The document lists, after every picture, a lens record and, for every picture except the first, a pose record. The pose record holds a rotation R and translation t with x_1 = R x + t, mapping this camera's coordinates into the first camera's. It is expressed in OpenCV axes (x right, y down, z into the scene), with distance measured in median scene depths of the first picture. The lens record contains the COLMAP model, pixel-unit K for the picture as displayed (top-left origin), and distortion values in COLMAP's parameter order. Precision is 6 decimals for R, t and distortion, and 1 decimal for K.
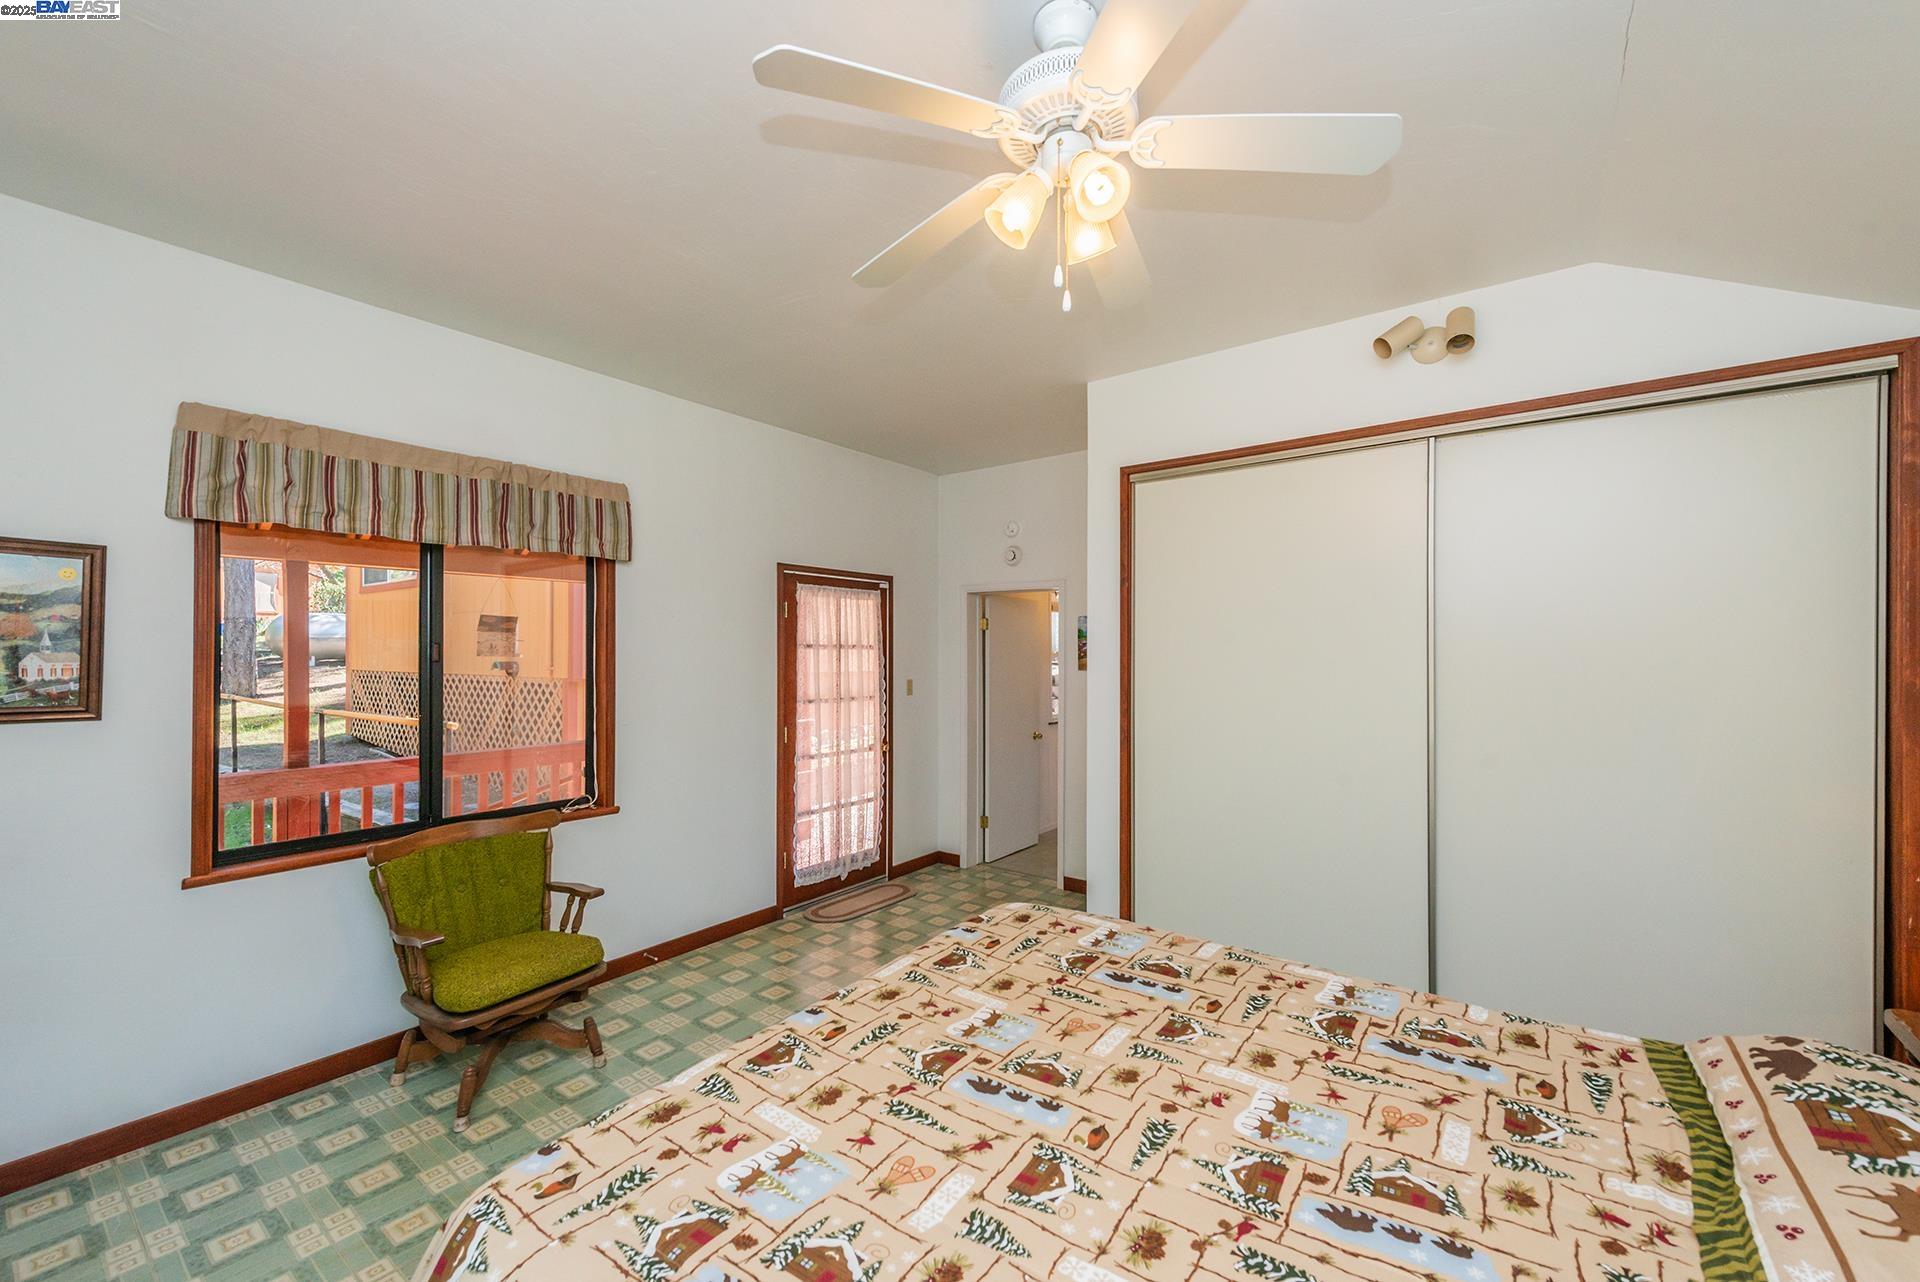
lens RADIAL K [[760.5, 0, 953.5], [0, 760.5, 646.5], [0, 0, 1]] dist [0.008323, -0.000222]
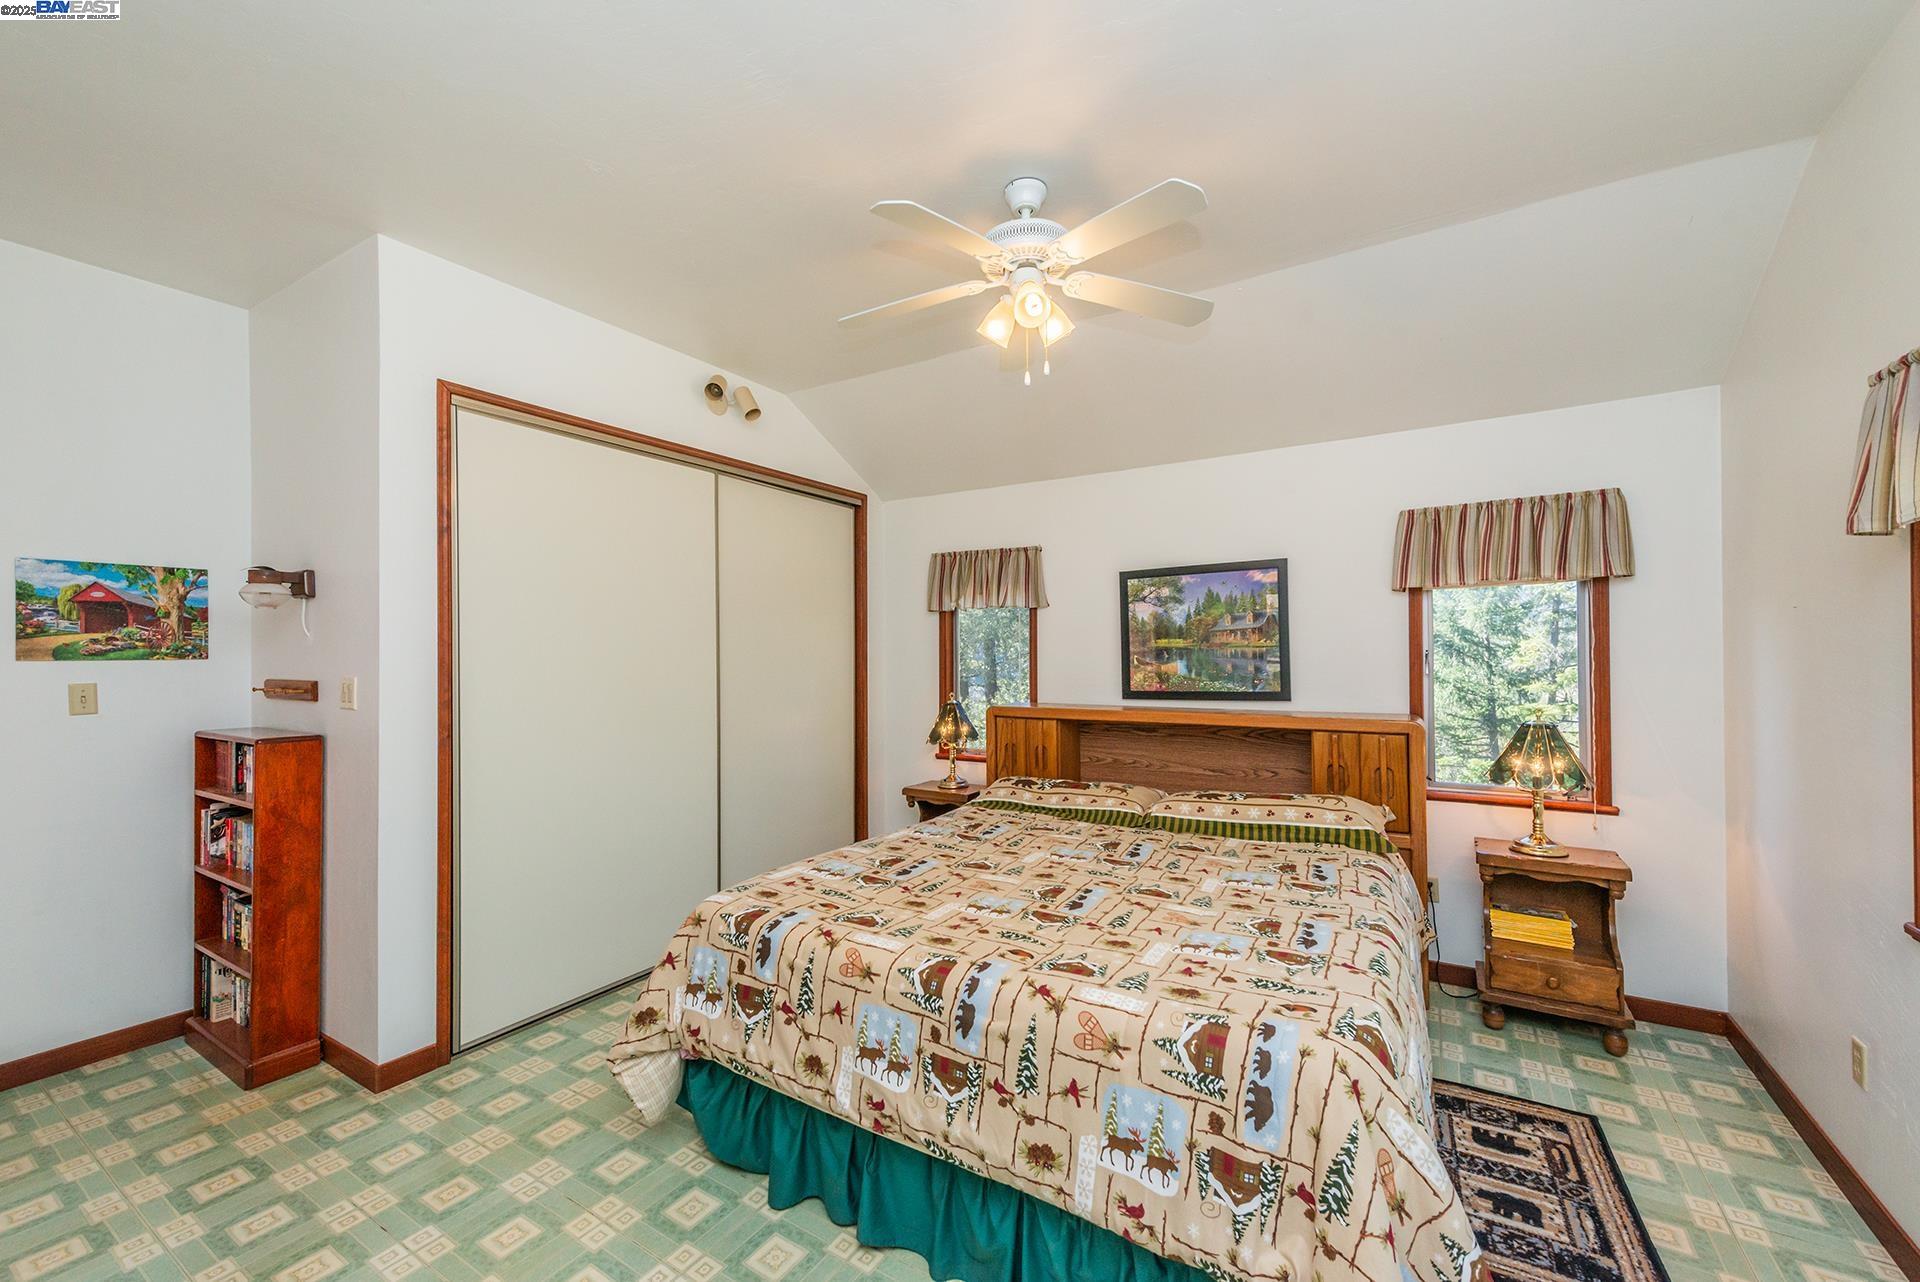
lens RADIAL K [[760.5, 0, 951.5], [0, 760.5, 645.0], [0, 0, 1]] dist [0.008323, -0.000222]
pose [[-0.079874, 0.009792, 0.996757, -1.241263], [0.000349, 0.999952, -0.009795, 0.075163], [-0.996805, -0.000435, -0.079874, 1.188630]]
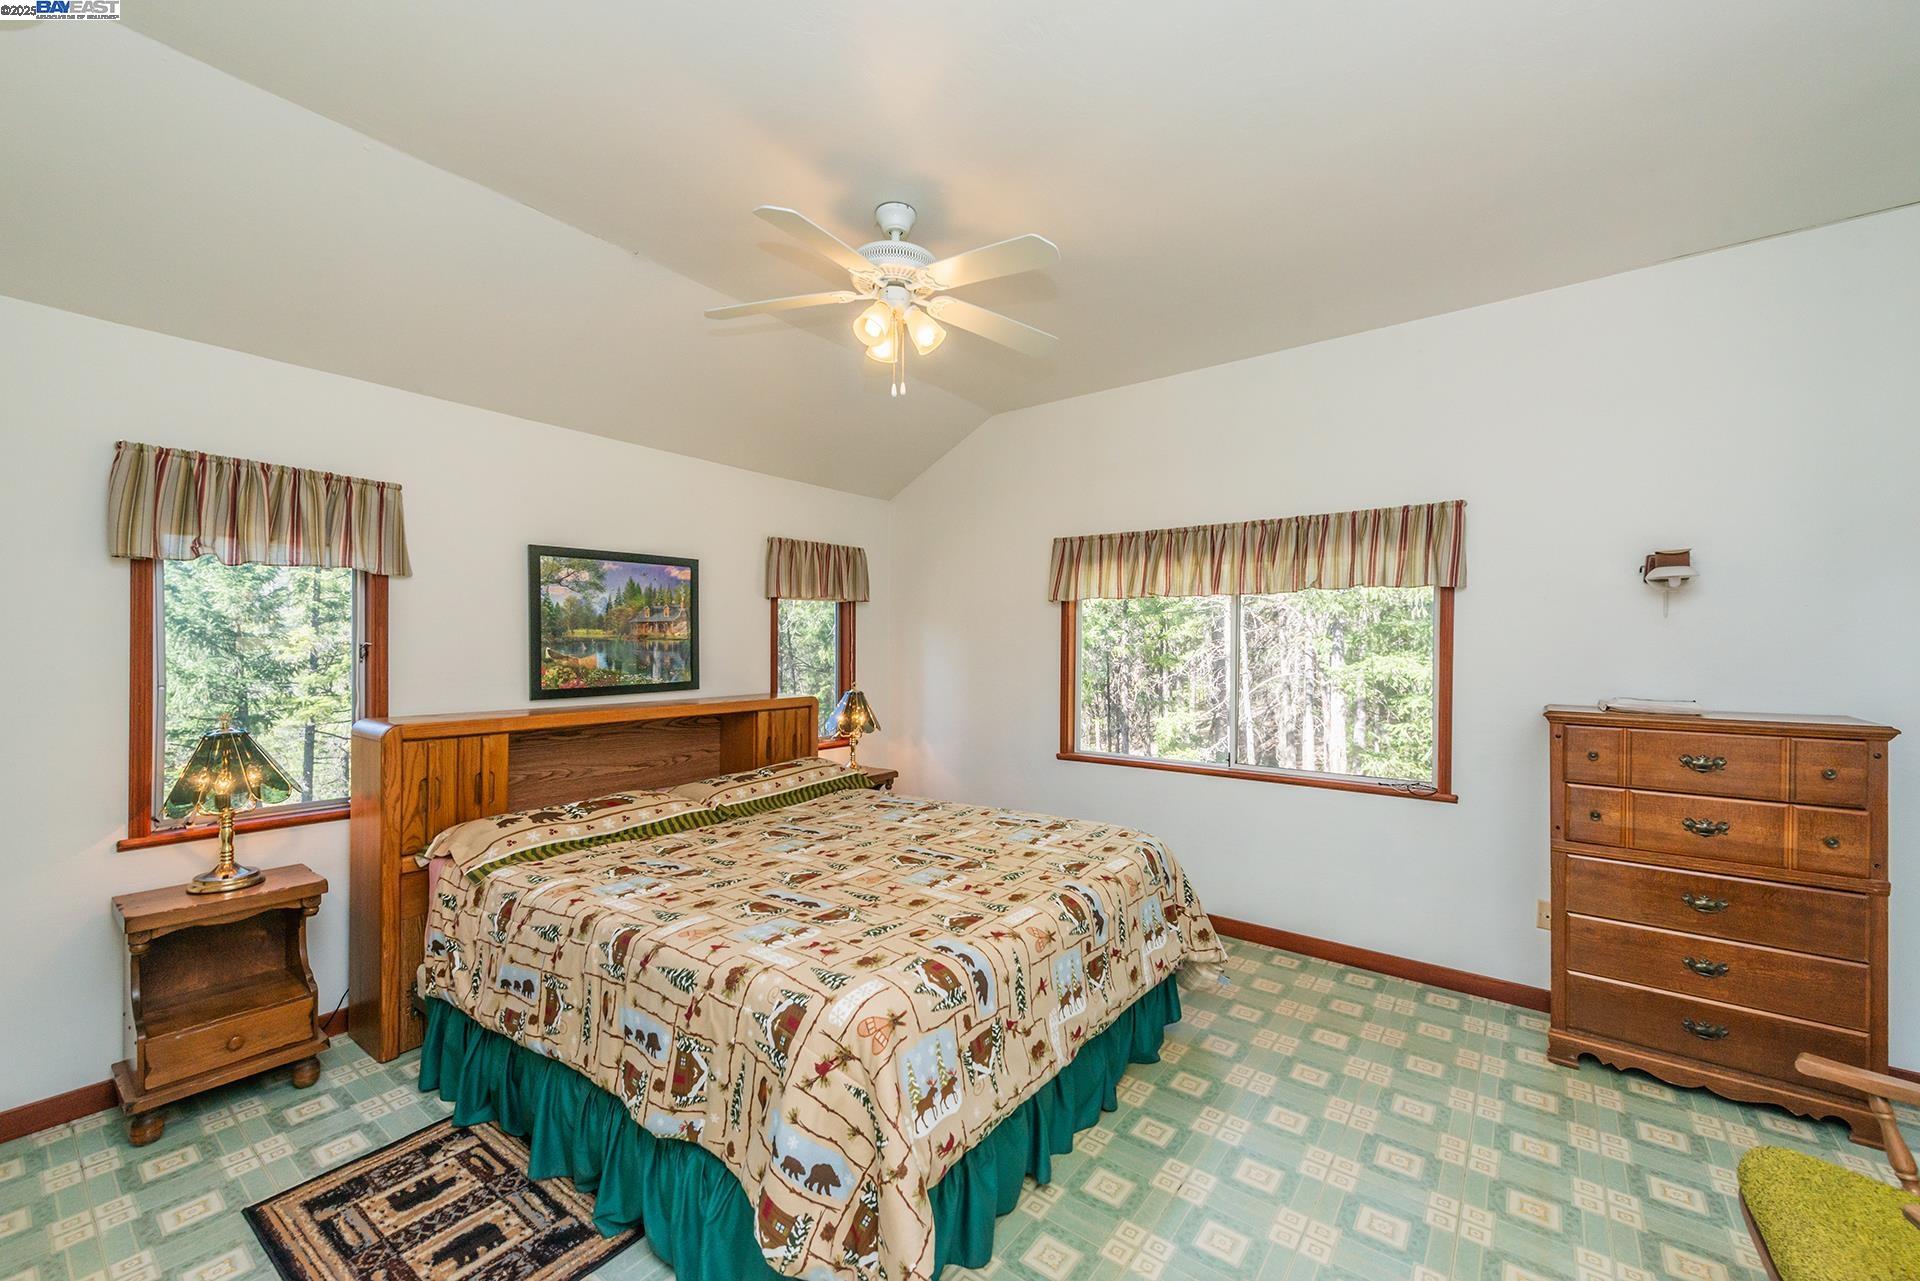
lens RADIAL K [[760.5, 0, 963.1], [0, 760.5, 642.9], [0, 0, 1]] dist [0.008323, -0.000222]
pose [[-0.999959, -0.009023, 0.000391, 0.002004], [-0.009025, 0.999940, -0.006202, 0.075959], [-0.000335, -0.006205, -0.999981, 2.435239]]
